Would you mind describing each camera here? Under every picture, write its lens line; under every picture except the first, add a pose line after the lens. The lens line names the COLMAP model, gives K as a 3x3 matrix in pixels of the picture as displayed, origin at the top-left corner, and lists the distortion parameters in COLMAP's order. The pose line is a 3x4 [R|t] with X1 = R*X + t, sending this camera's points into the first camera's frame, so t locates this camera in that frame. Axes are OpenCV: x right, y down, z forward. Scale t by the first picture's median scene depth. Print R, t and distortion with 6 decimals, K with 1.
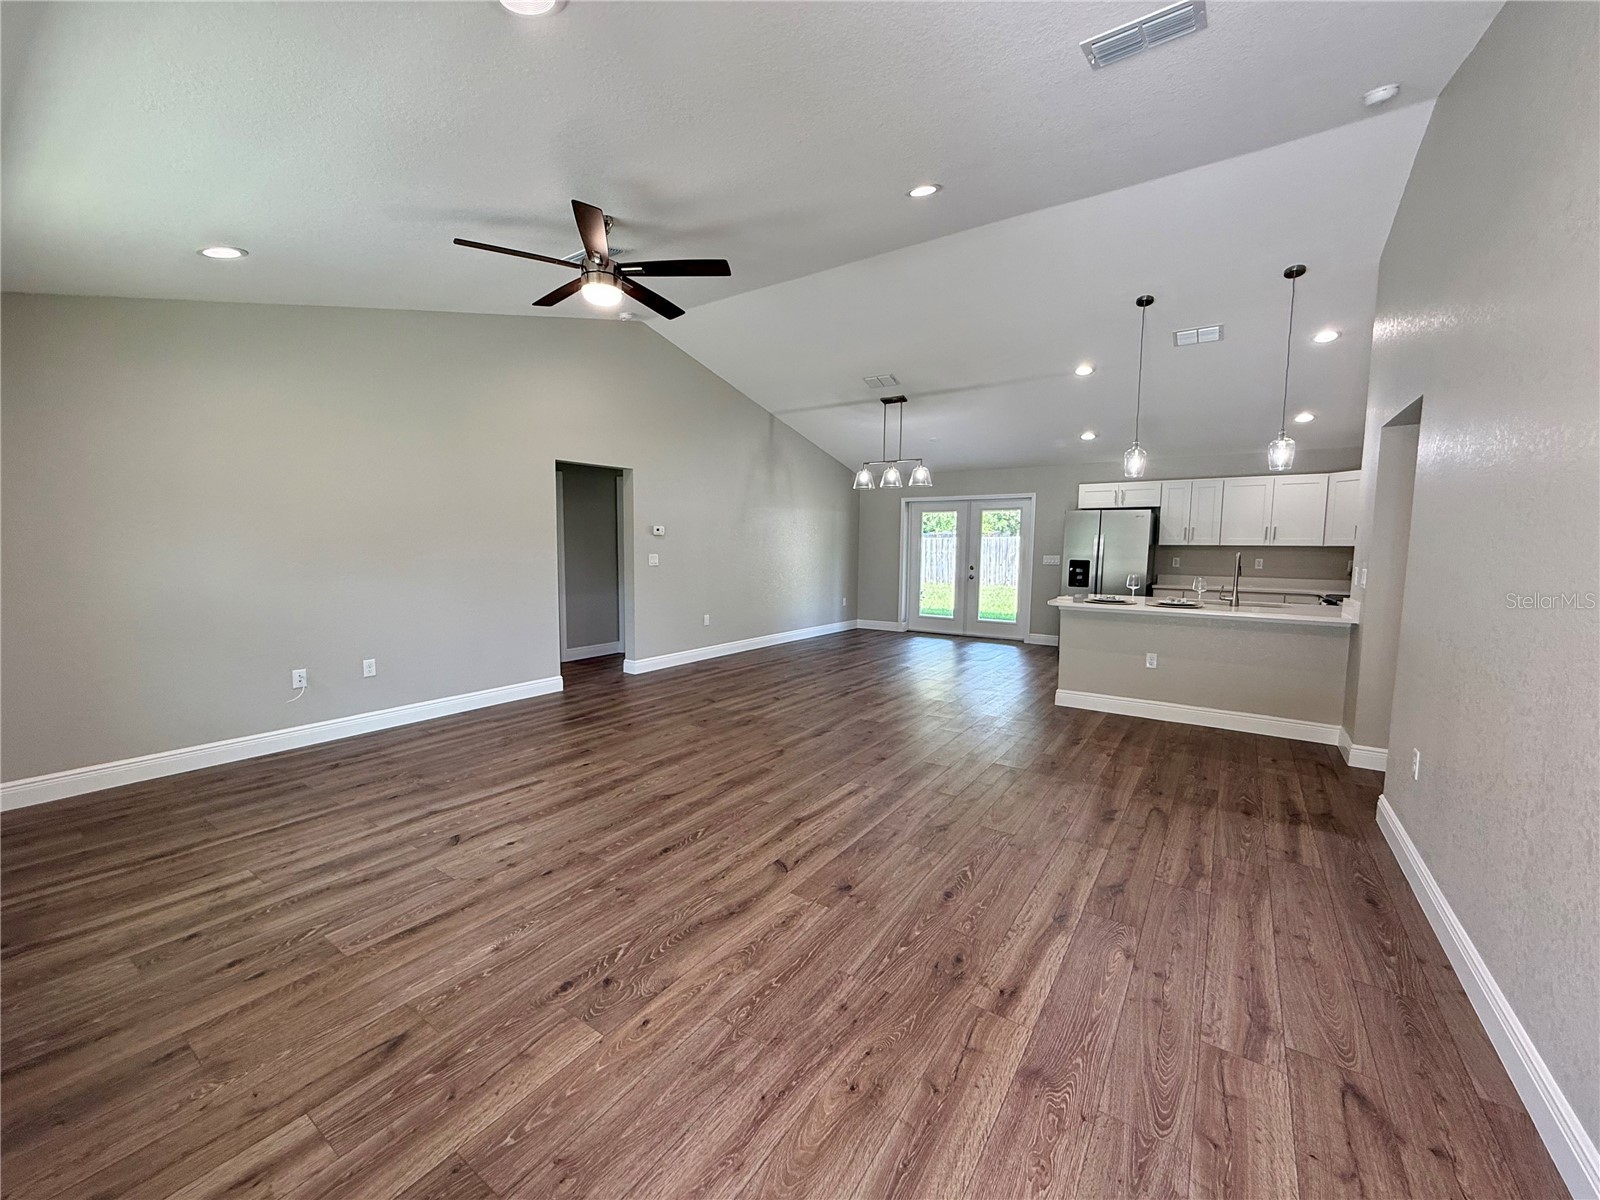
lens RADIAL K [[637.2, 0, 795.6], [0, 637.2, 601.9], [0, 0, 1]] dist [0.000573, -0.000374]
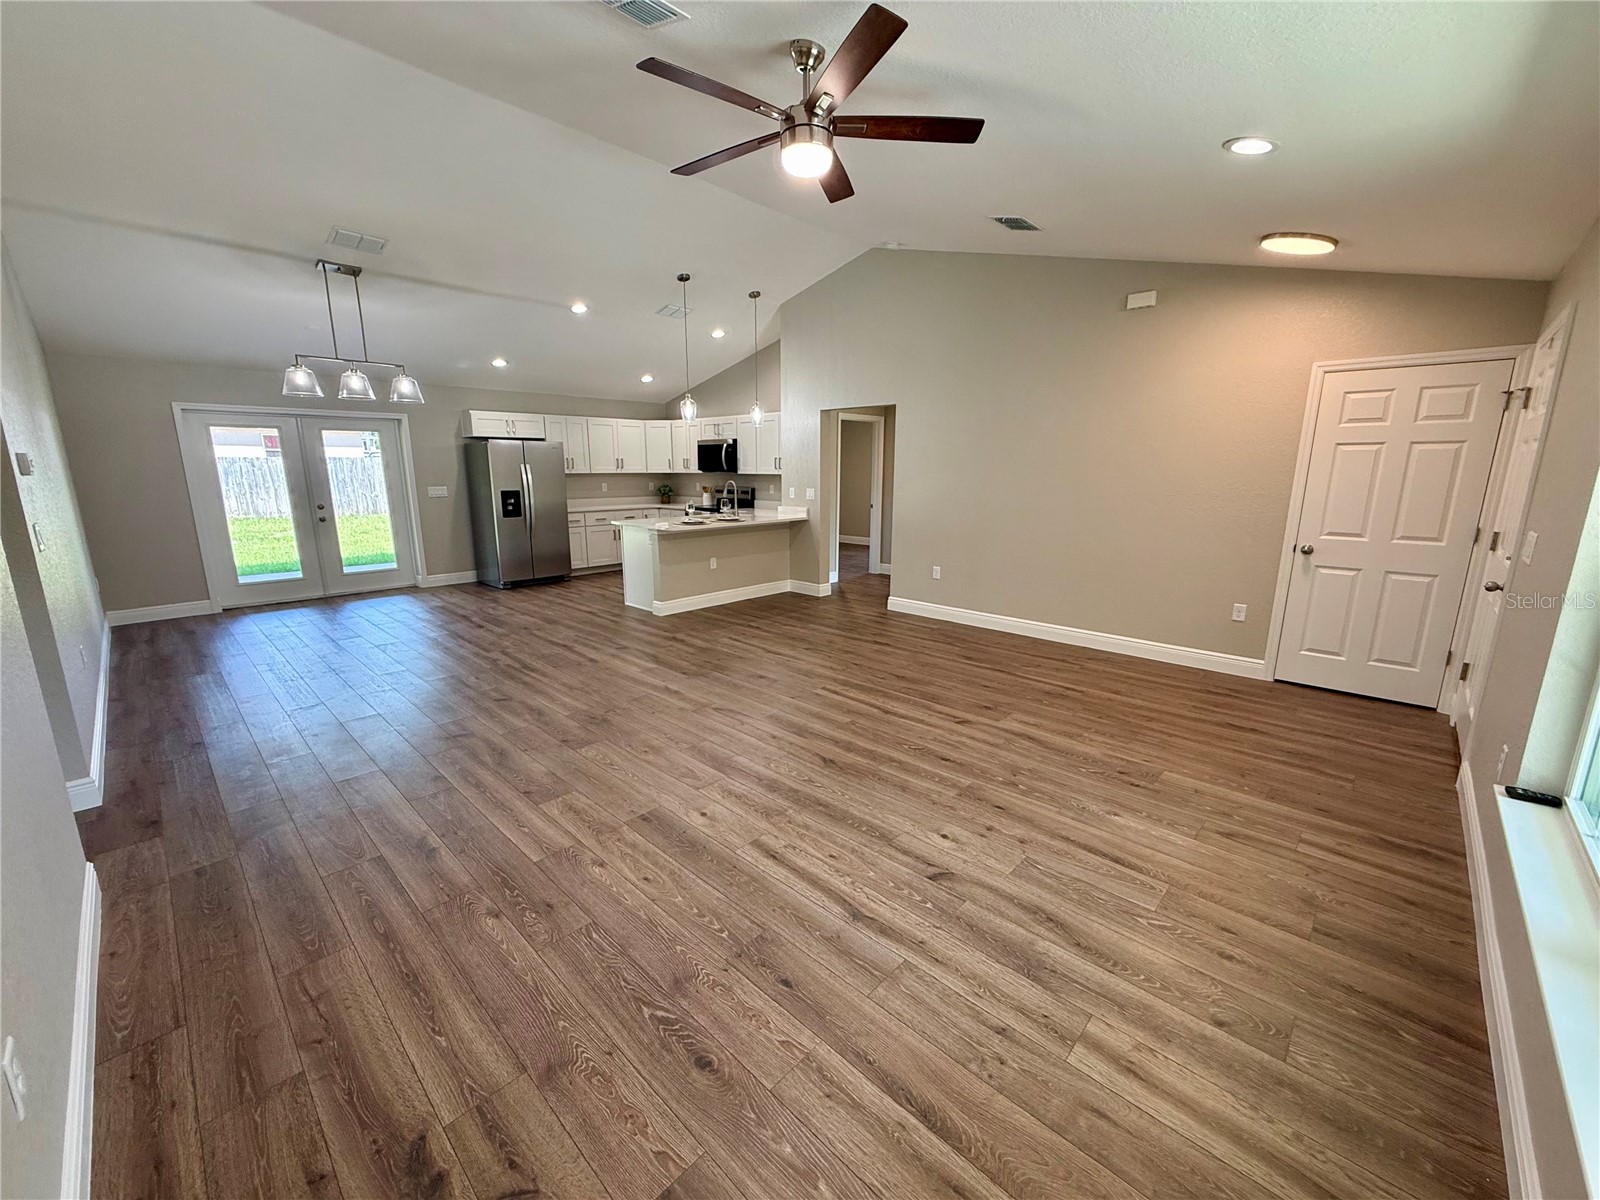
lens RADIAL K [[637.2, 0, 795.6], [0, 637.2, 601.9], [0, 0, 1]] dist [0.000573, -0.000374]
pose [[0.156867, -0.214741, 0.963991, -1.035163], [0.090071, 0.975118, 0.202563, -0.121397], [-0.983504, 0.055053, 0.172306, 0.832256]]
